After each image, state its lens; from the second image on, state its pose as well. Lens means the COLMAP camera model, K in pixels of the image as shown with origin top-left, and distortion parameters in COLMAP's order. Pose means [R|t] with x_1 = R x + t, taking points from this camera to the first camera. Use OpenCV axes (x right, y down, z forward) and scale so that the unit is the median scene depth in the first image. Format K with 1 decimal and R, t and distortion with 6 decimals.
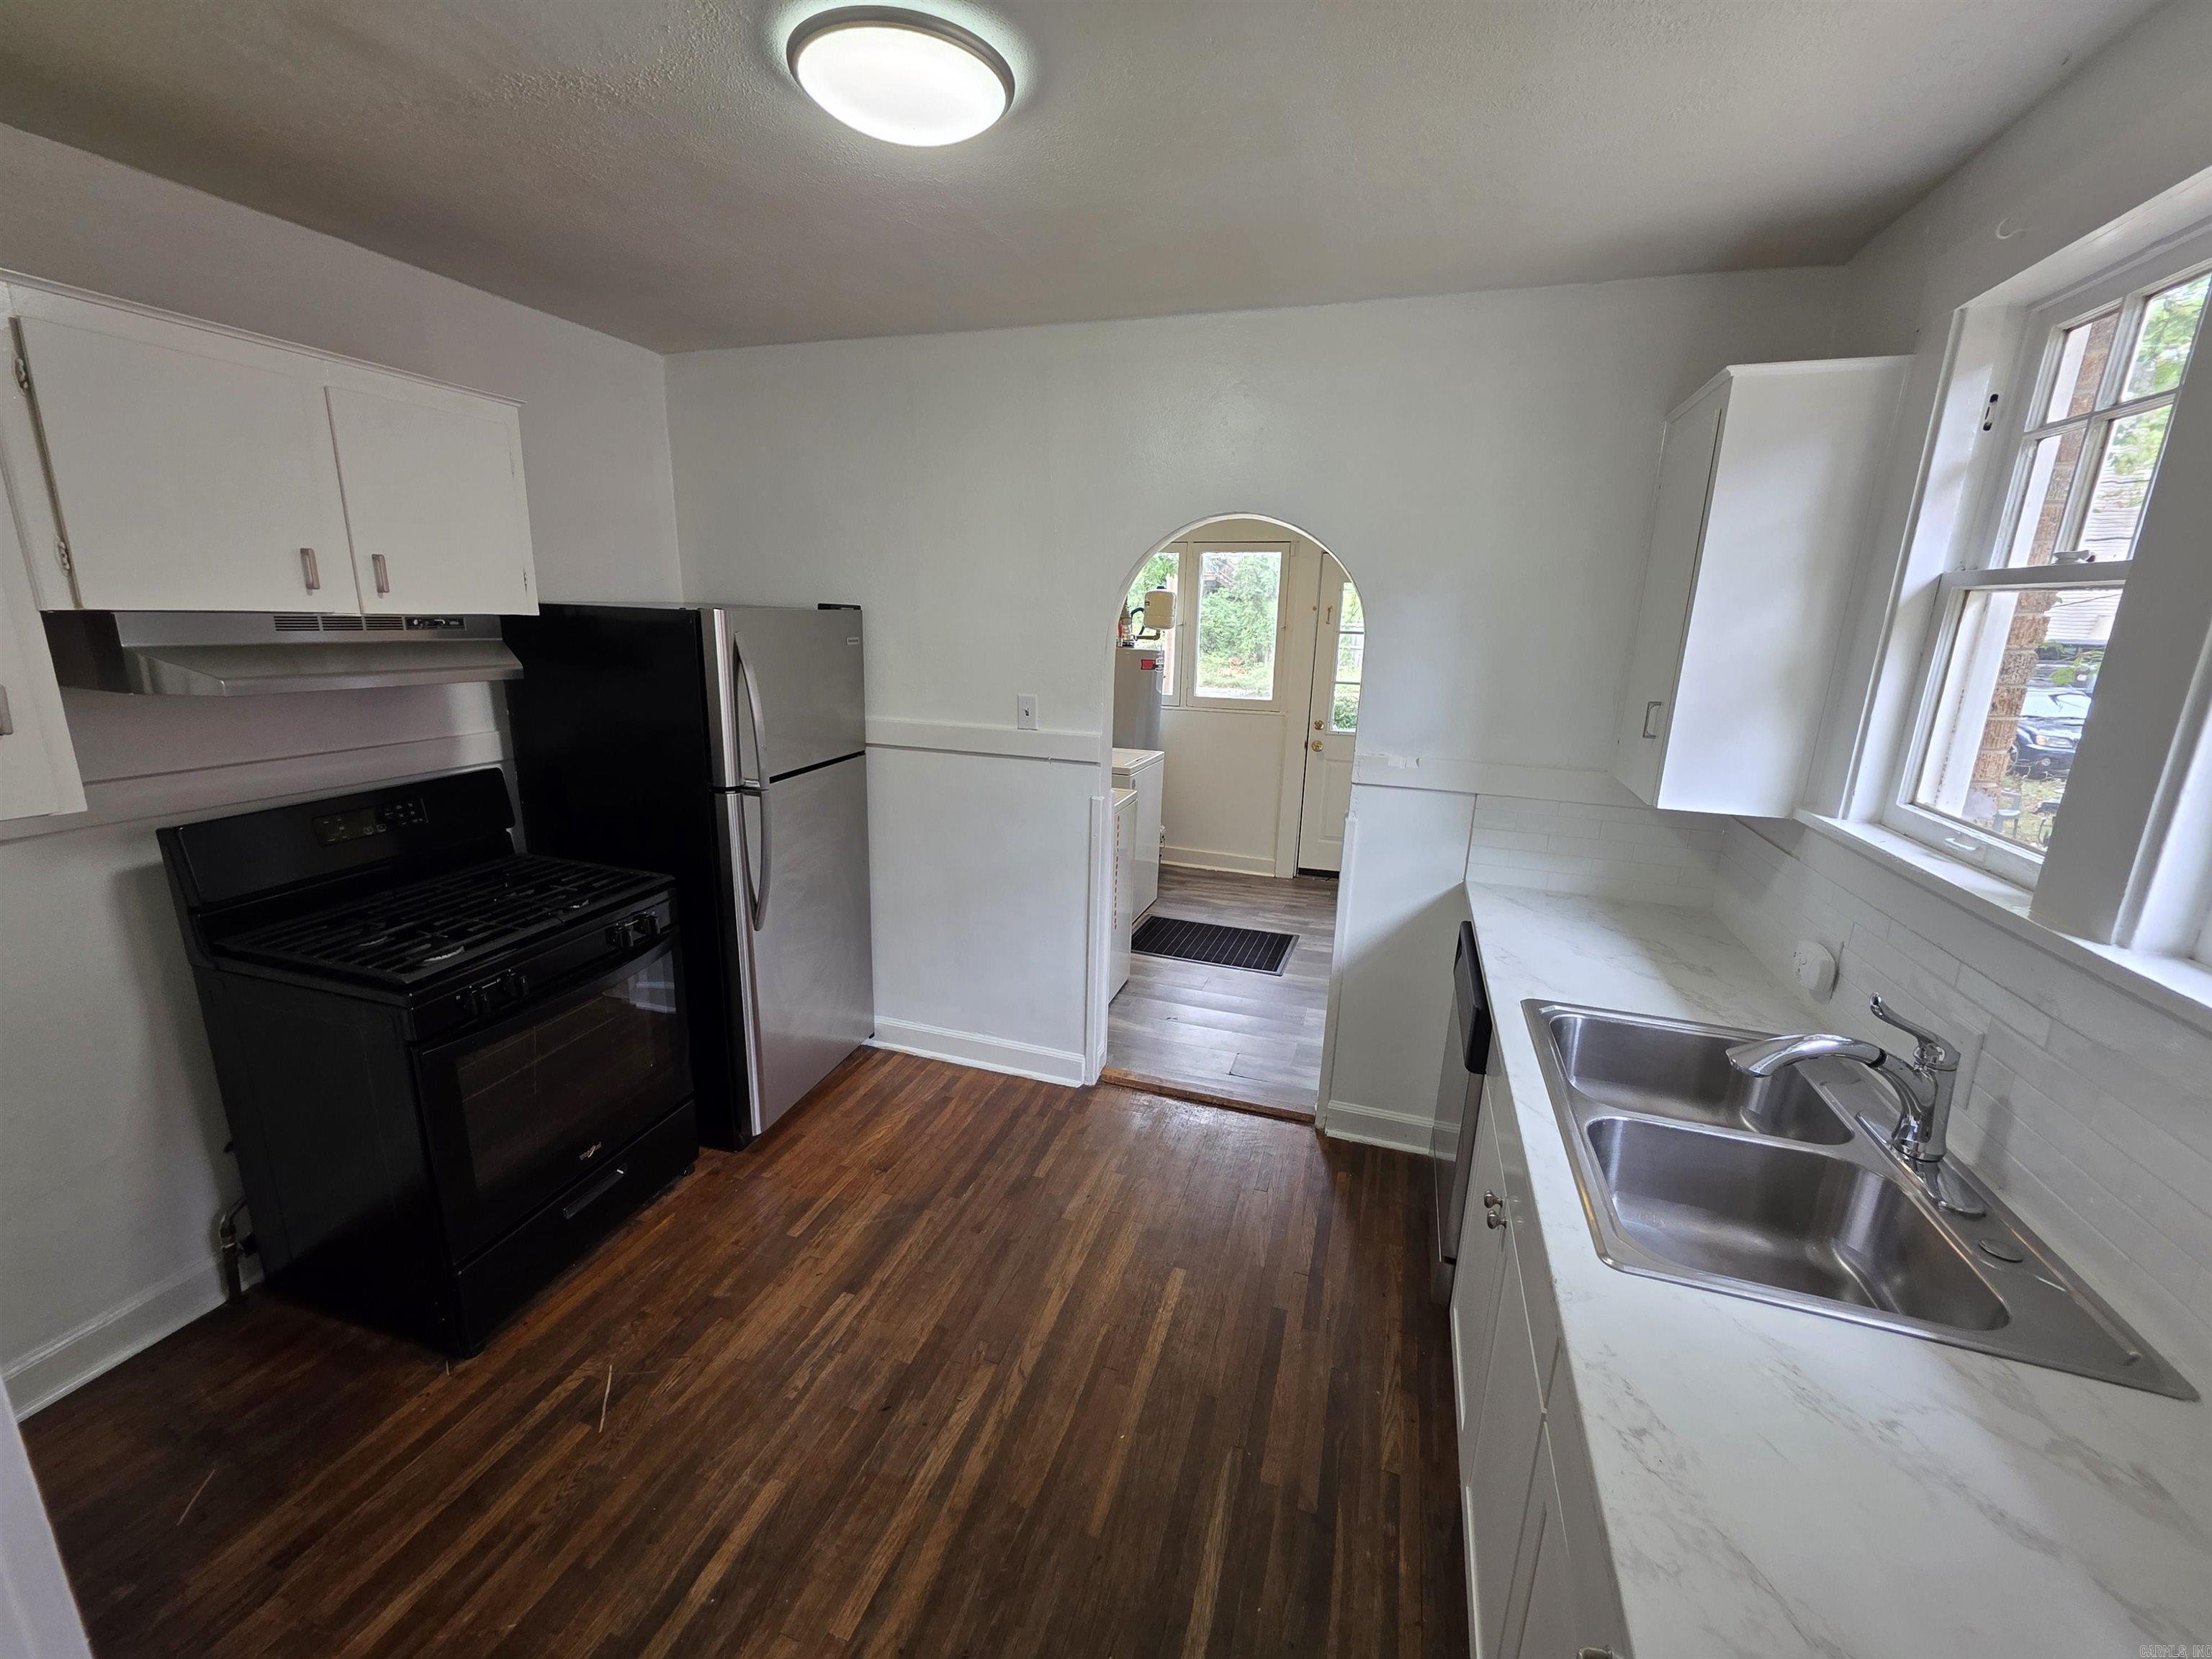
lens RADIAL K [[889.4, 0, 1099.6], [0, 889.4, 831.6], [0, 0, 1]] dist [0.002656, 0.000846]
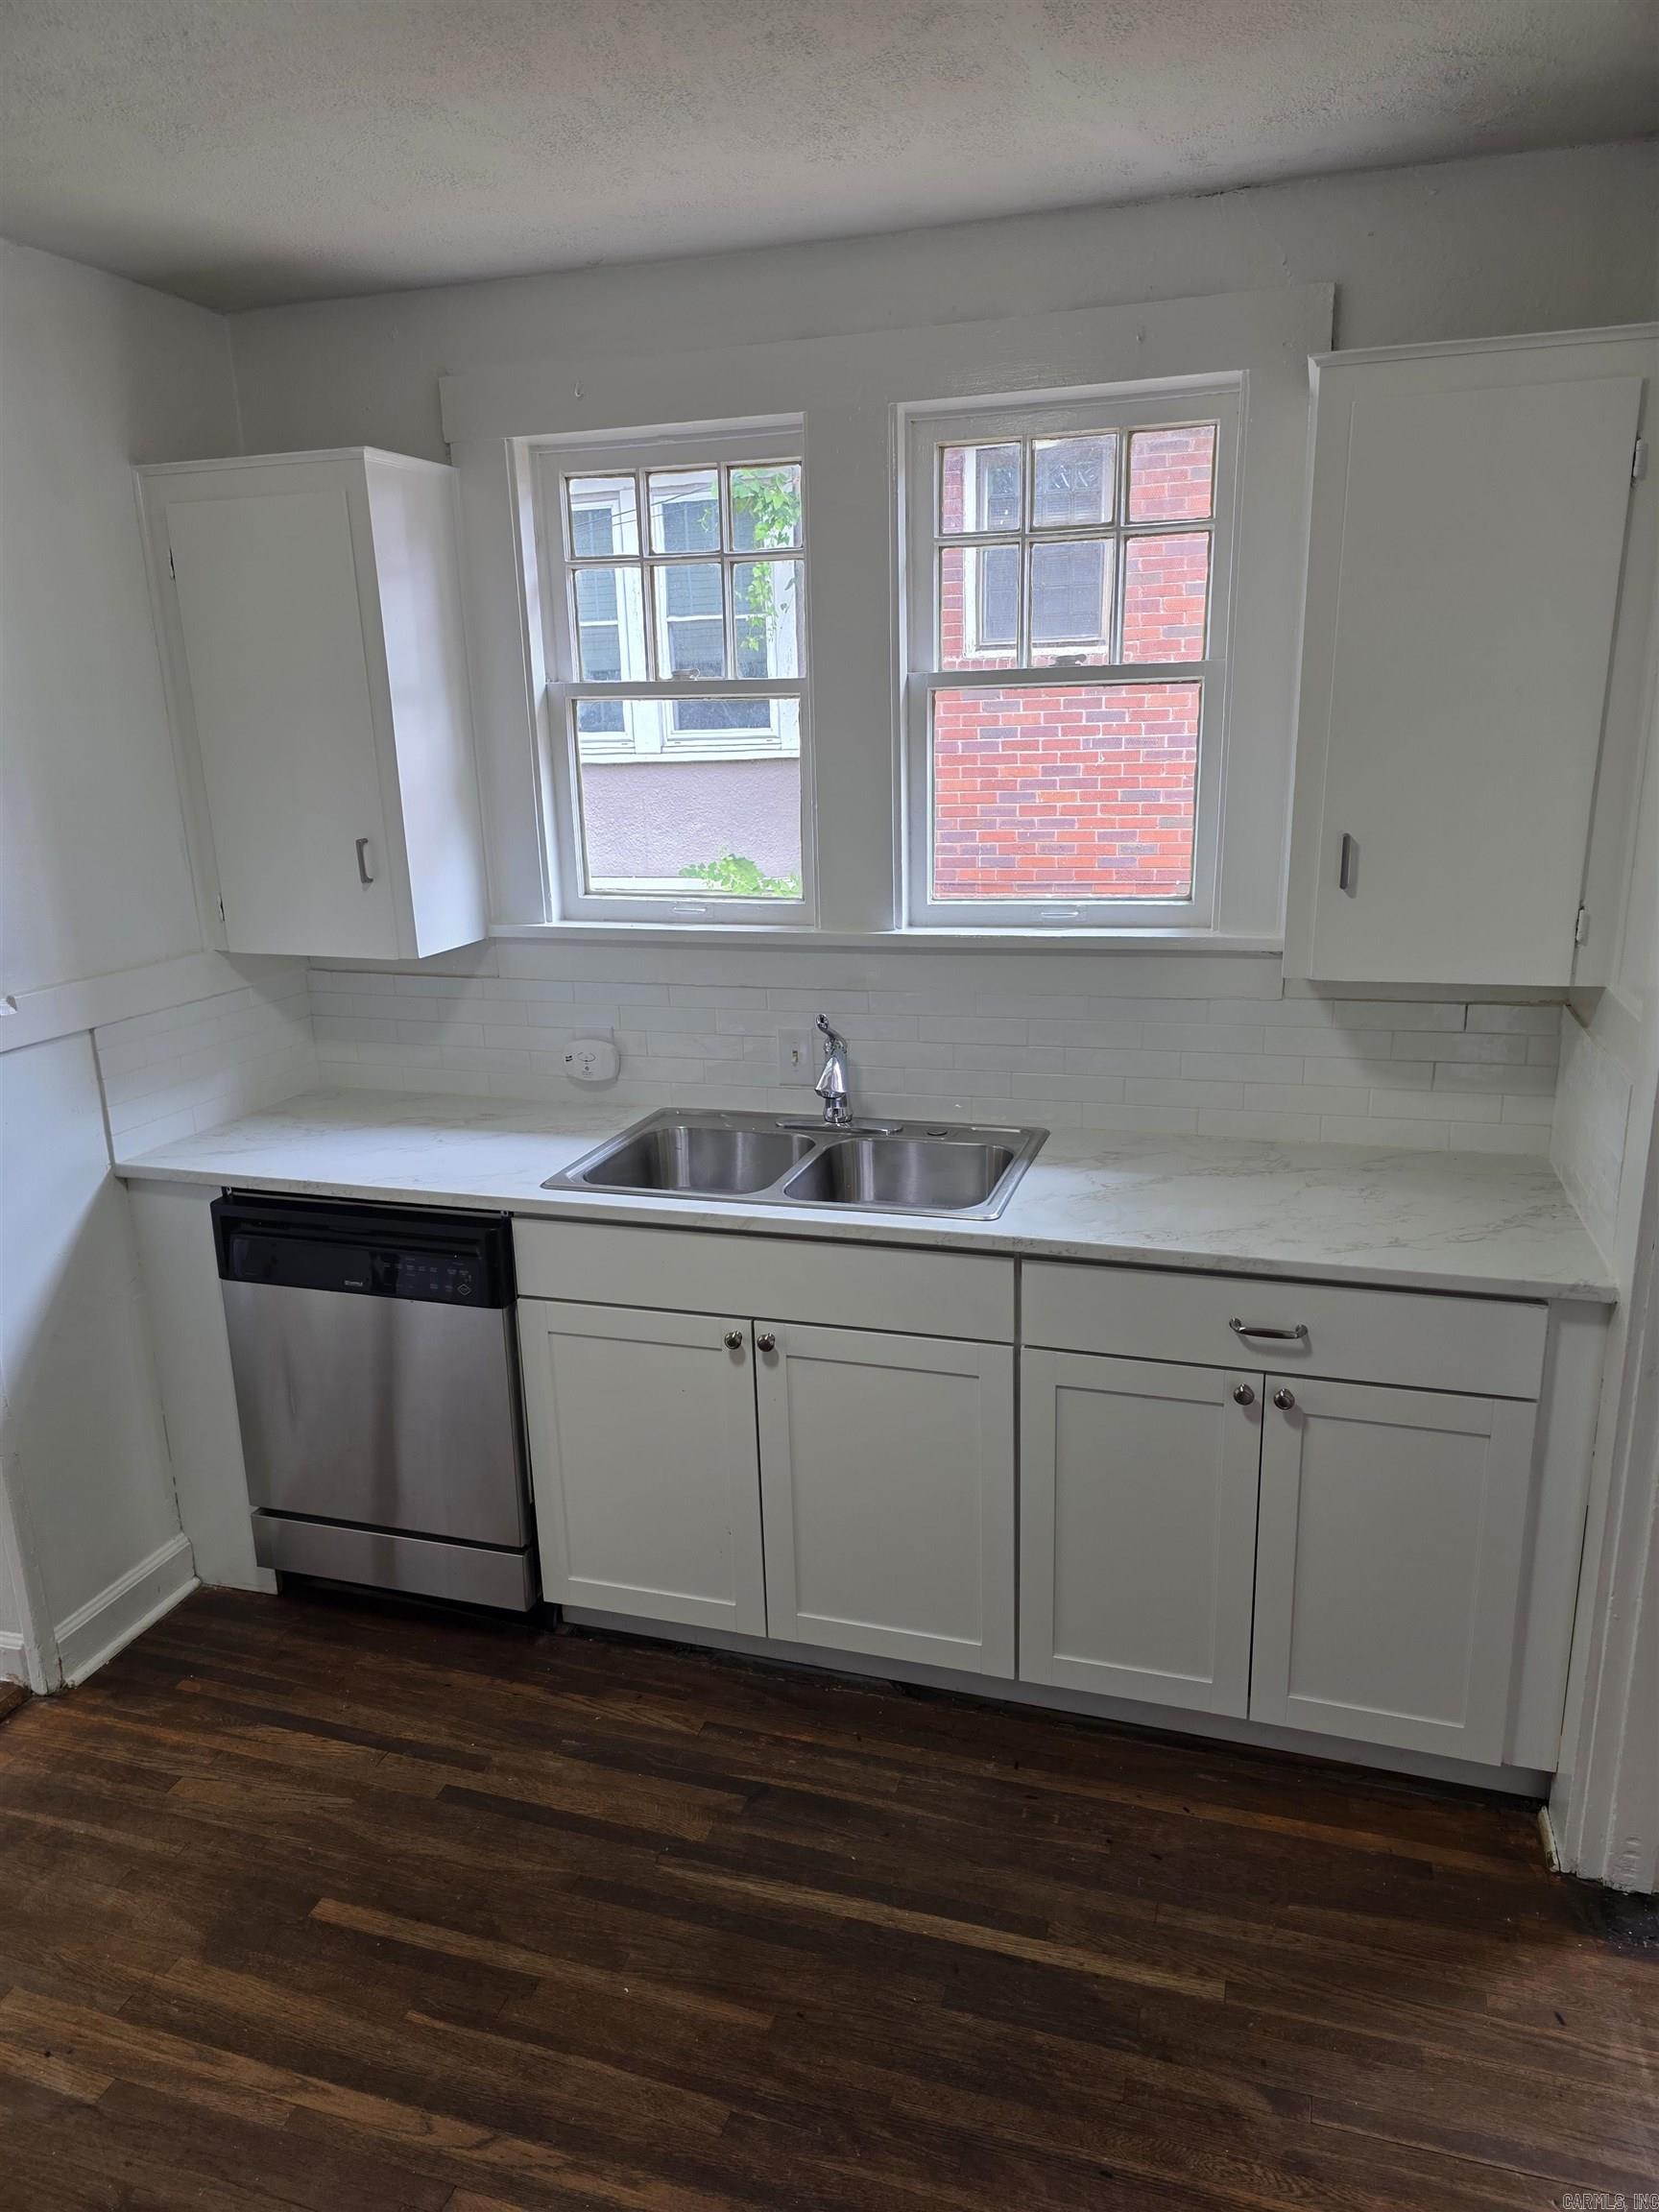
lens RADIAL K [[1487.2, 0, 823.5], [0, 1487.2, 1105.5], [0, 0, 1]] dist [0.047510, -0.029150]
pose [[-0.012443, -0.287275, 0.957767, -0.631107], [0.270448, 0.921175, 0.279813, -0.151326], [-0.962654, 0.262508, 0.066231, 0.441731]]
